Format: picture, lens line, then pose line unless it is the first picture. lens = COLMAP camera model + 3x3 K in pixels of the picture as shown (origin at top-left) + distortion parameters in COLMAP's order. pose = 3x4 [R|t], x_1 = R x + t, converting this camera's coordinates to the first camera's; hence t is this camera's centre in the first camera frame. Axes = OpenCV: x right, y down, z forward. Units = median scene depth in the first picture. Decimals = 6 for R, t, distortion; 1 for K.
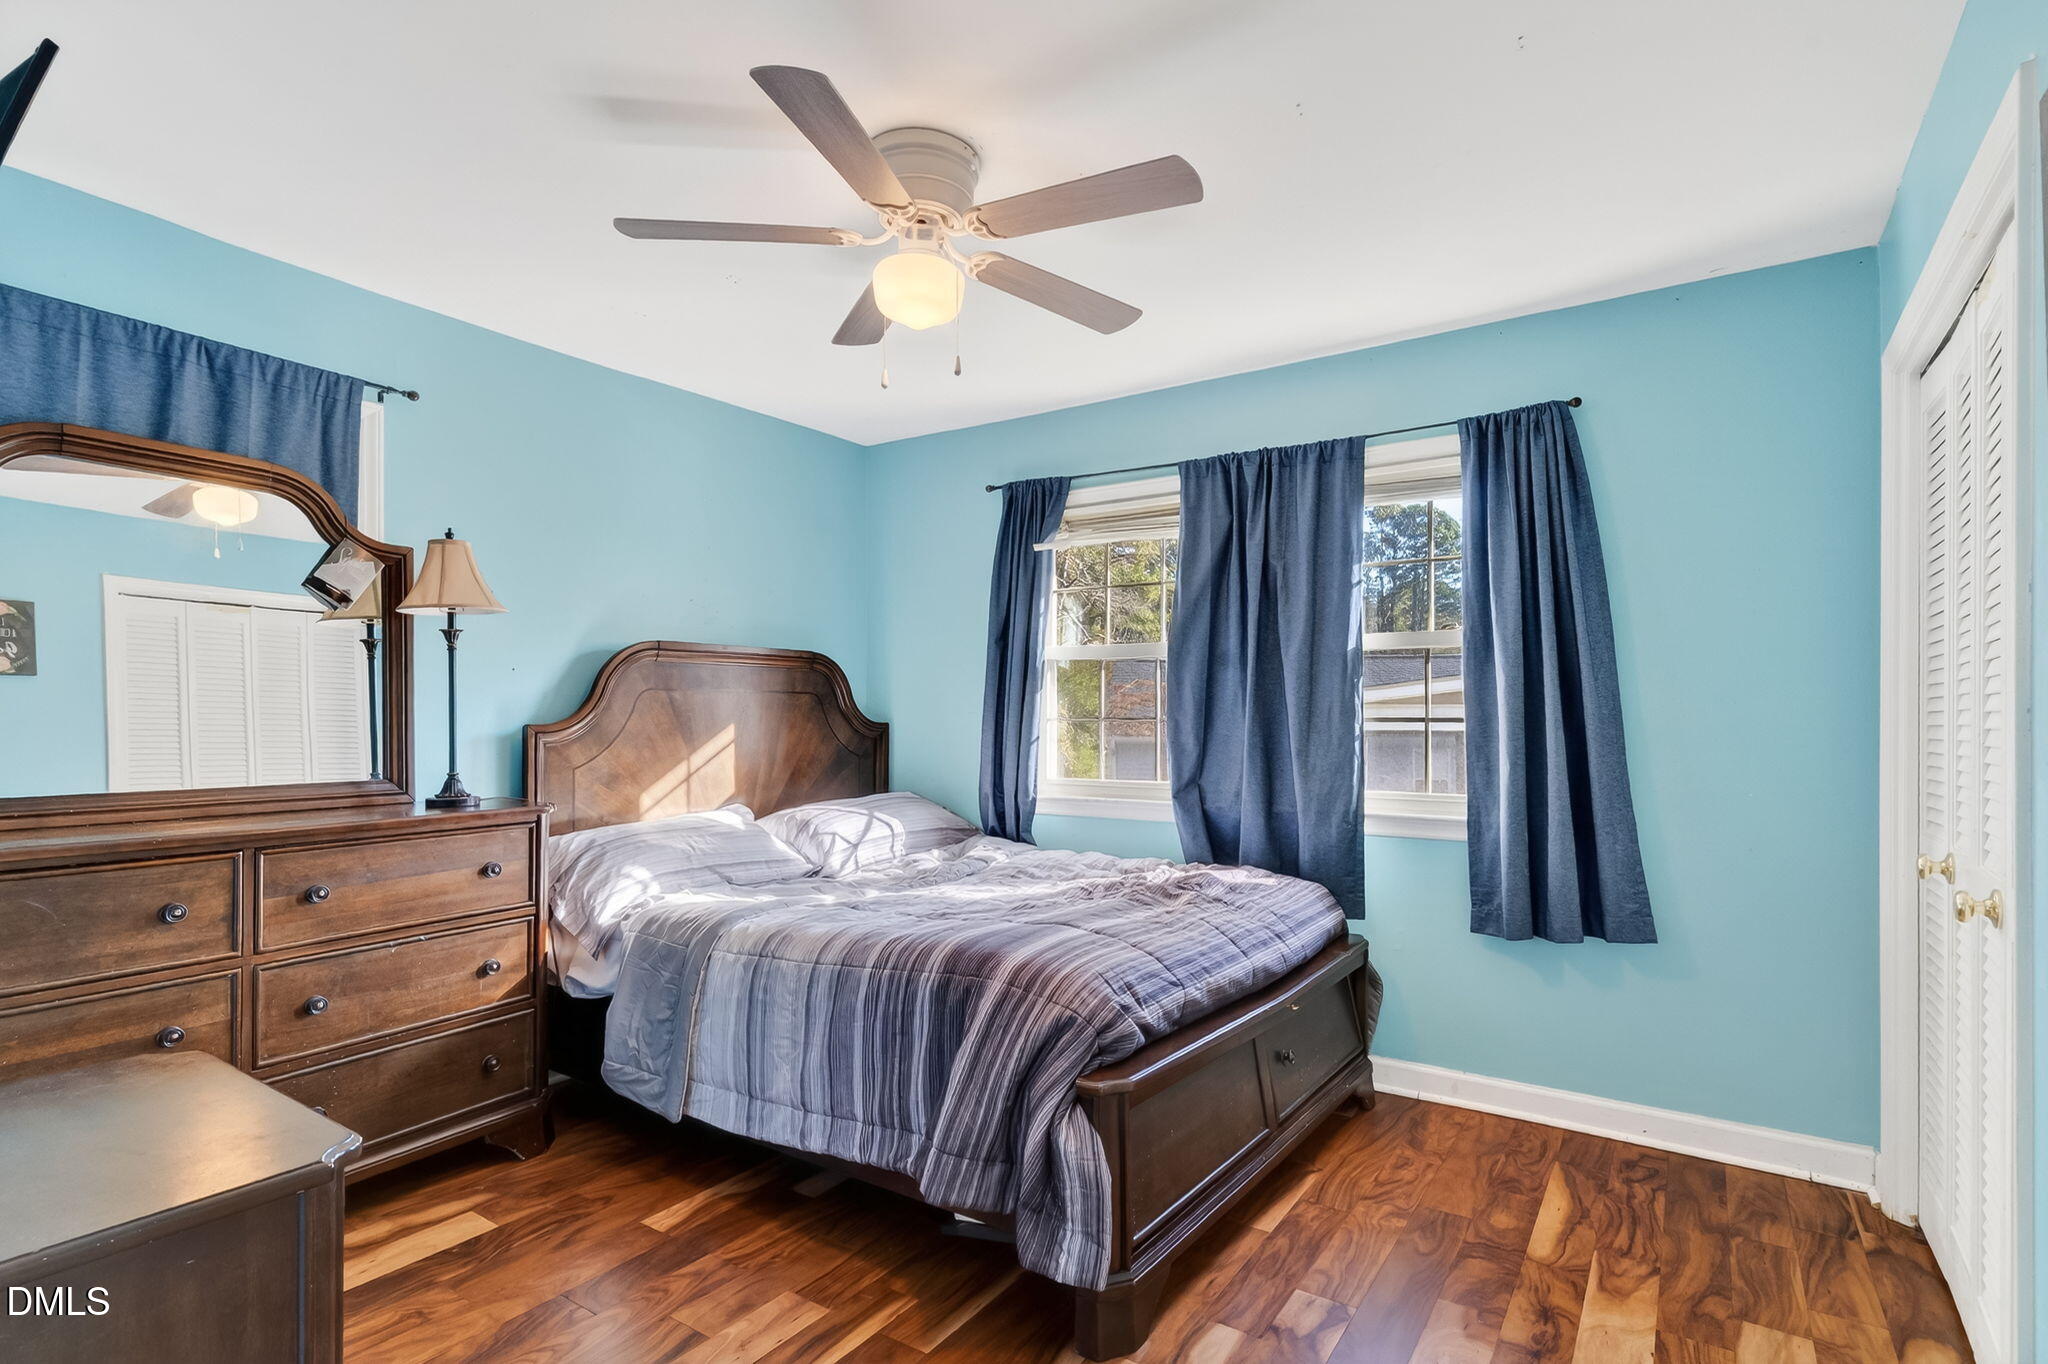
lens RADIAL K [[978.5, 0, 1013.6], [0, 978.5, 689.2], [0, 0, 1]] dist [0.003063, 0.000124]
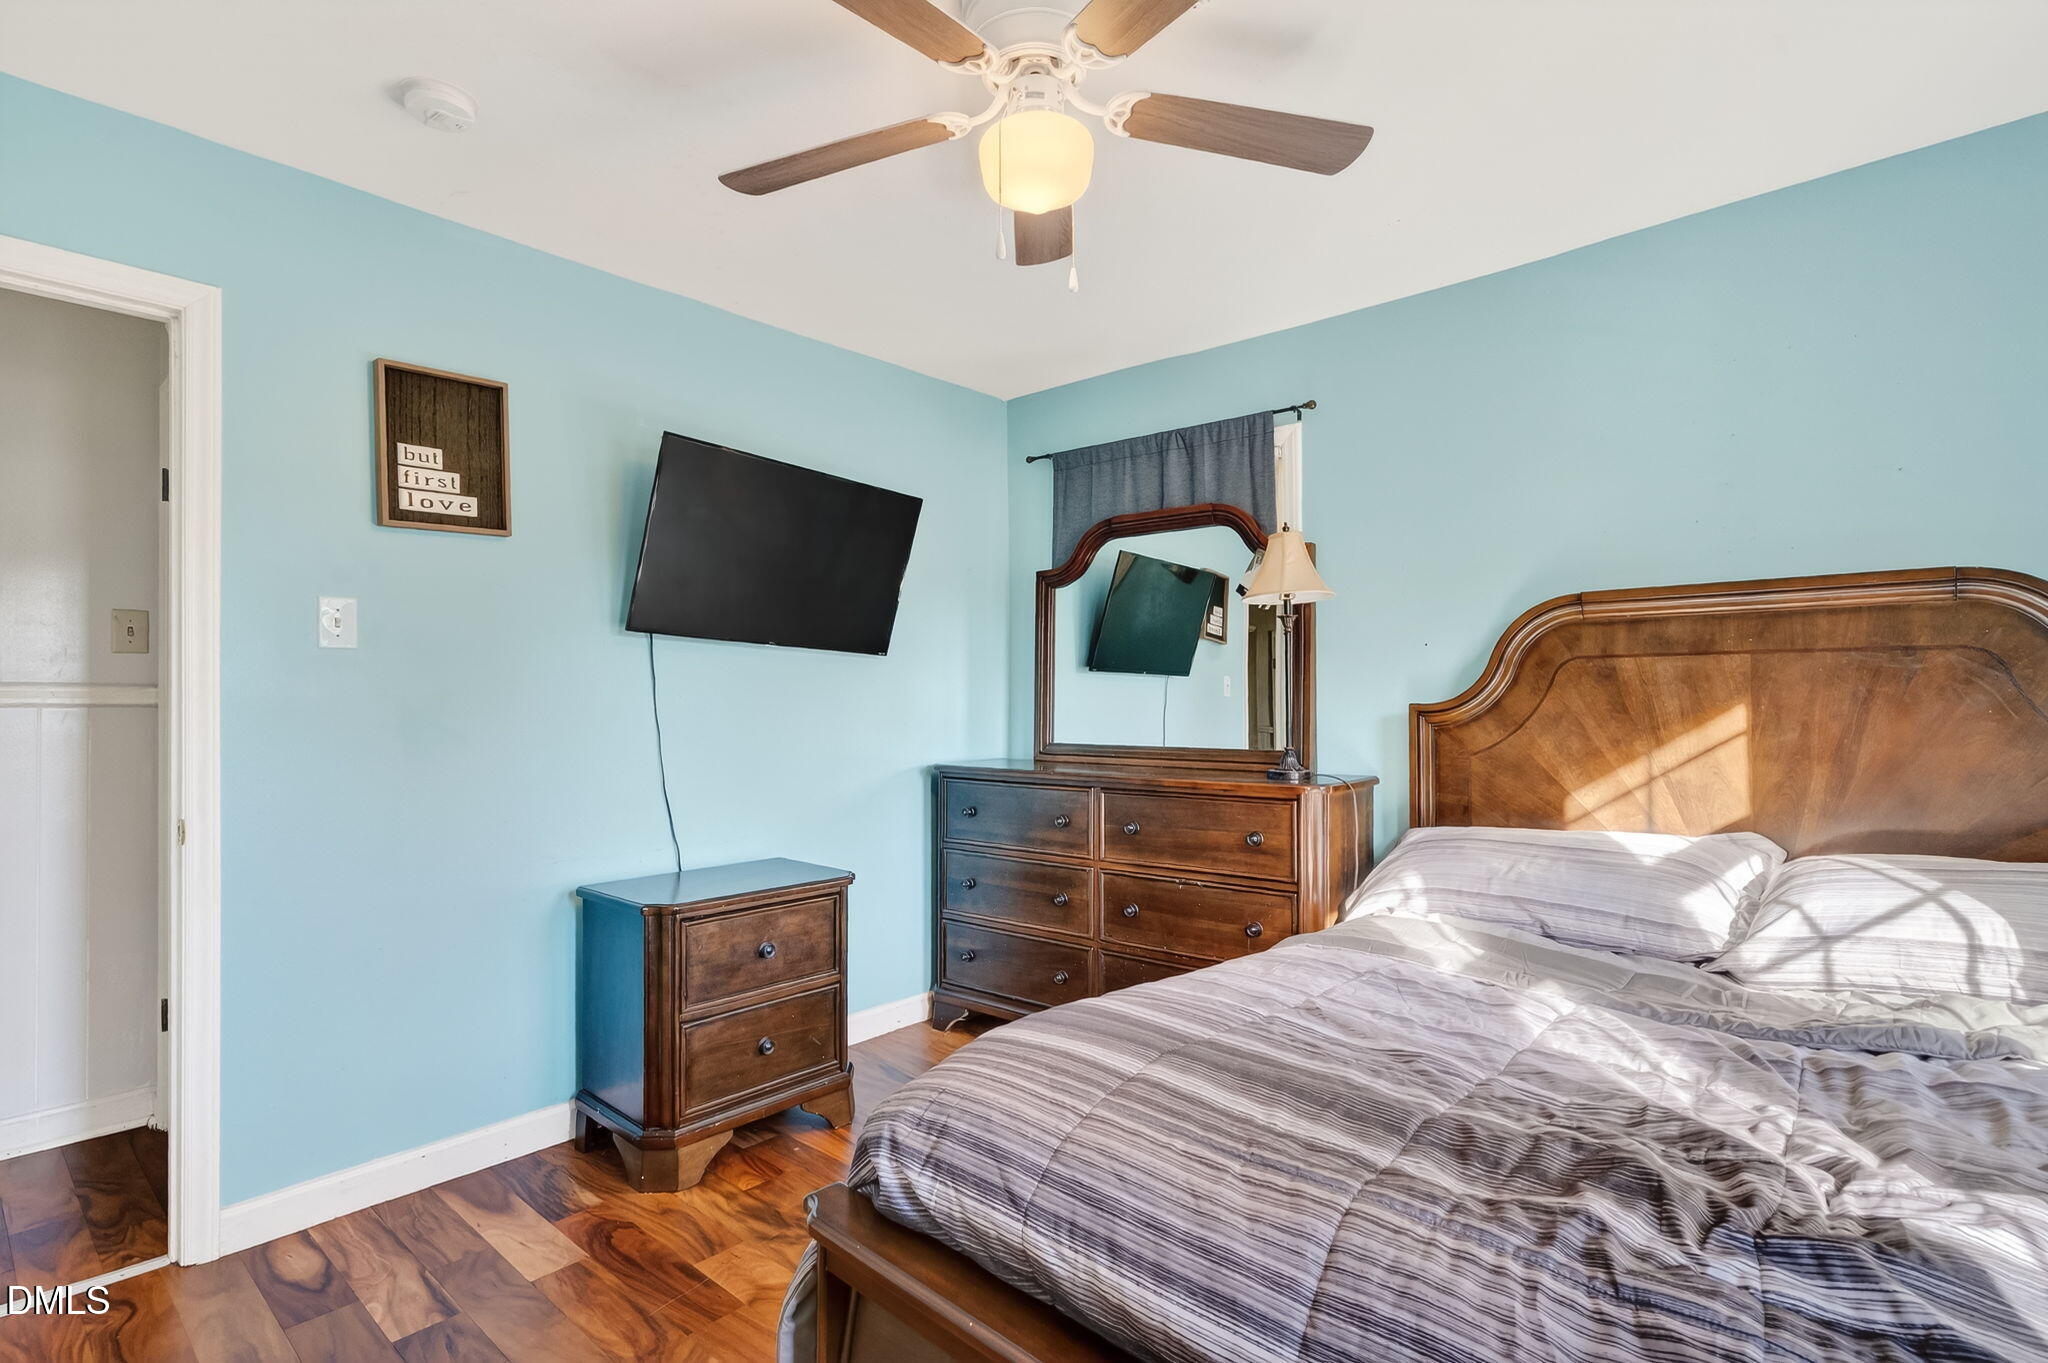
lens RADIAL K [[978.5, 0, 1013.6], [0, 978.5, 688.7], [0, 0, 1]] dist [0.003063, 0.000124]
pose [[-0.115358, -0.015392, -0.993205, 0.419913], [0.025680, 0.999500, -0.018472, 0.025534], [0.992992, -0.027636, -0.114905, 0.646381]]
